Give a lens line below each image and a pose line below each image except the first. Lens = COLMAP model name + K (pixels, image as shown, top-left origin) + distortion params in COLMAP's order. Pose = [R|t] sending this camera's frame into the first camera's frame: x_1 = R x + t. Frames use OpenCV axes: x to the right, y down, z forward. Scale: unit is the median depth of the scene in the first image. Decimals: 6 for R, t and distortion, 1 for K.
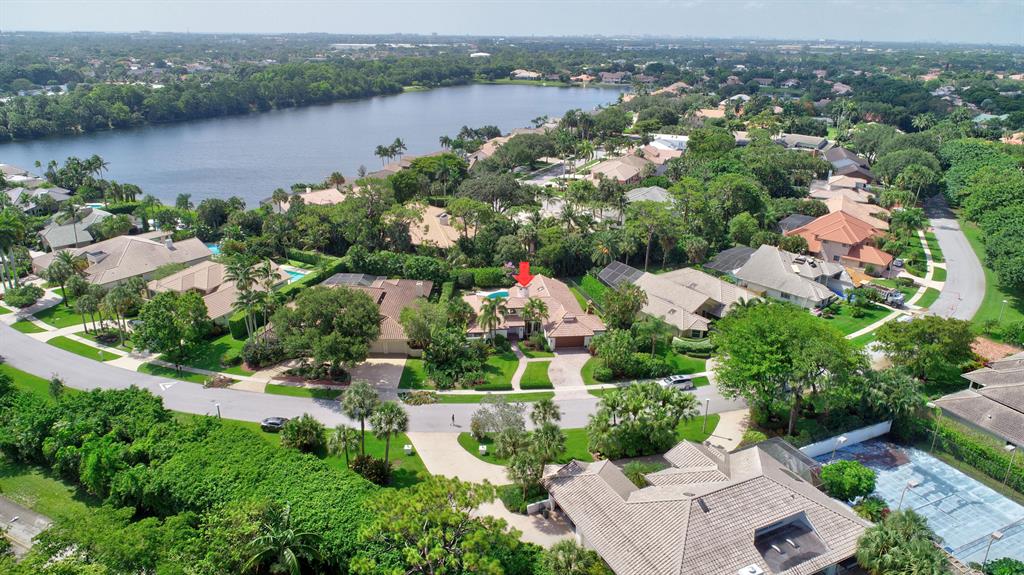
lens RADIAL K [[683.5, 0, 512.0], [0, 683.5, 287.5], [0, 0, 1]] dist [-0.002000, -0.001872]
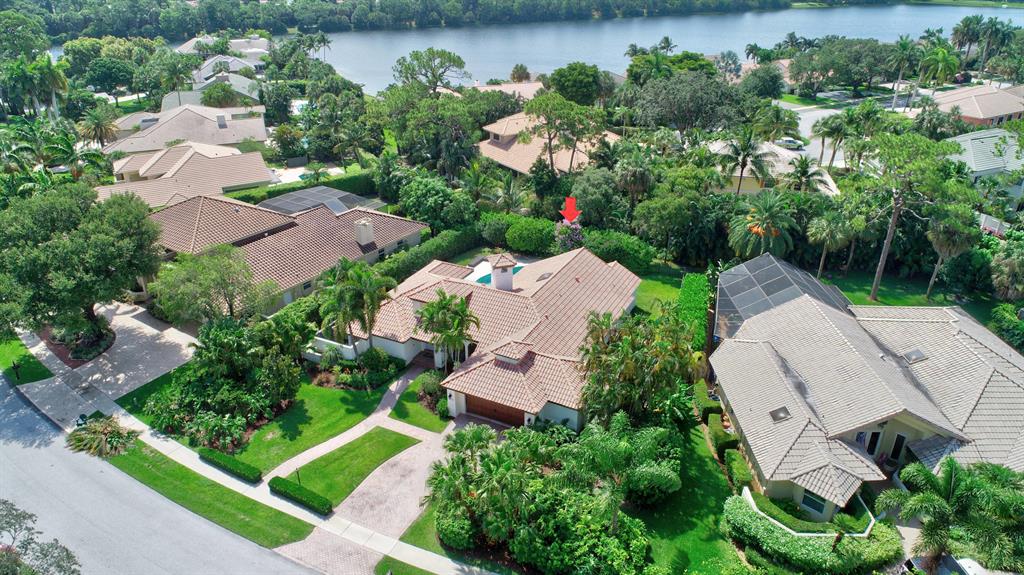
lens RADIAL K [[683.5, 0, 512.0], [0, 683.5, 287.5], [0, 0, 1]] dist [-0.002000, -0.001872]
pose [[0.832935, 0.229099, -0.503719, 0.242656], [-0.183870, 0.973136, 0.138554, -0.048687], [0.521930, -0.022788, 0.852684, 0.517435]]
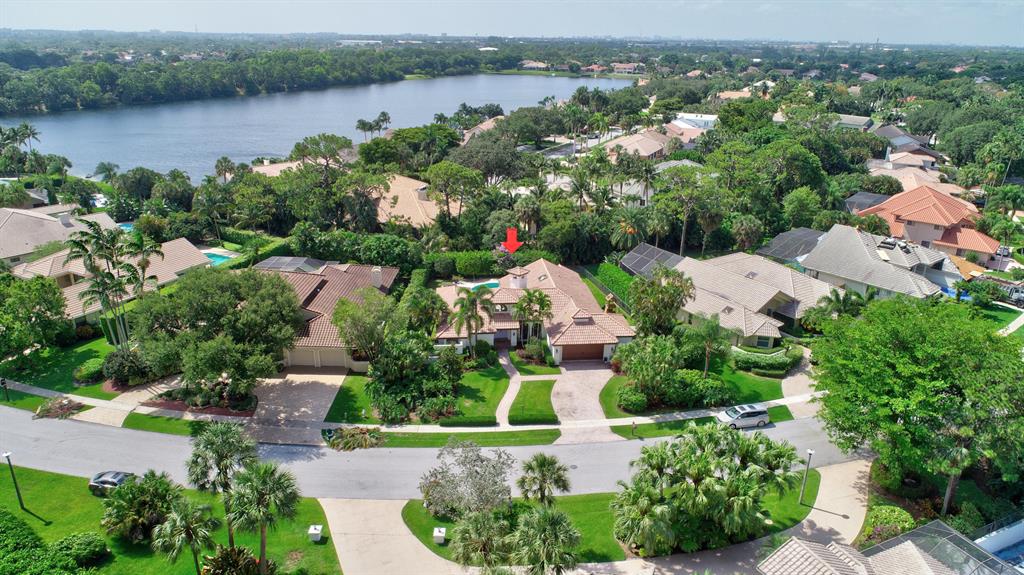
lens RADIAL K [[683.5, 0, 512.0], [0, 683.5, 287.5], [0, 0, 1]] dist [-0.002000, -0.001872]
pose [[0.999904, 0.007104, -0.011933, 0.016237], [-0.007132, 0.999972, -0.002320, 0.012841], [0.011916, 0.002404, 0.999926, 0.245757]]
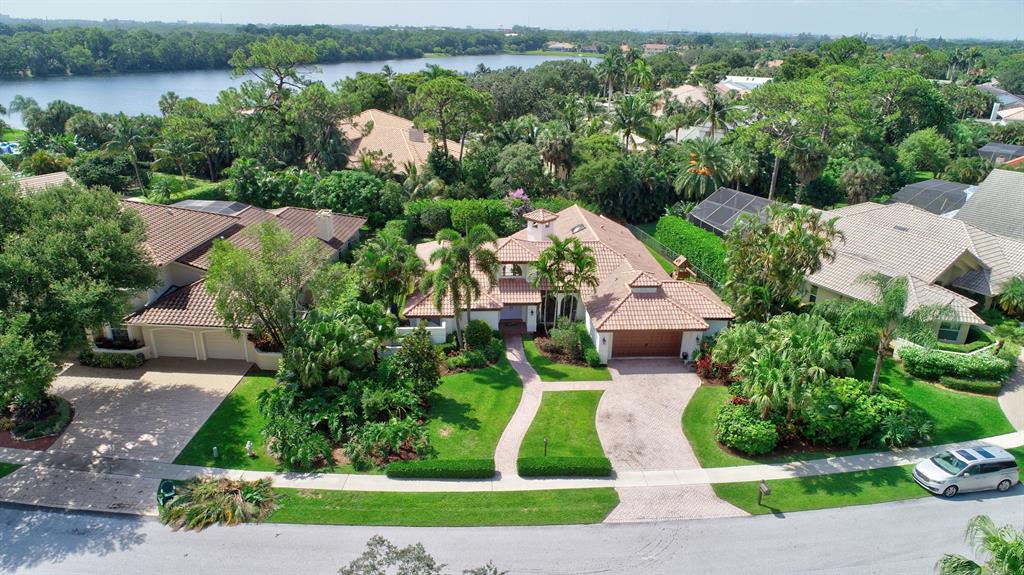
lens RADIAL K [[683.5, 0, 512.0], [0, 683.5, 287.5], [0, 0, 1]] dist [-0.002000, -0.001872]
pose [[0.998806, 0.022311, -0.043457, 0.016017], [-0.022082, 0.999740, 0.005762, 0.036677], [0.043575, -0.004796, 0.999039, 0.474710]]
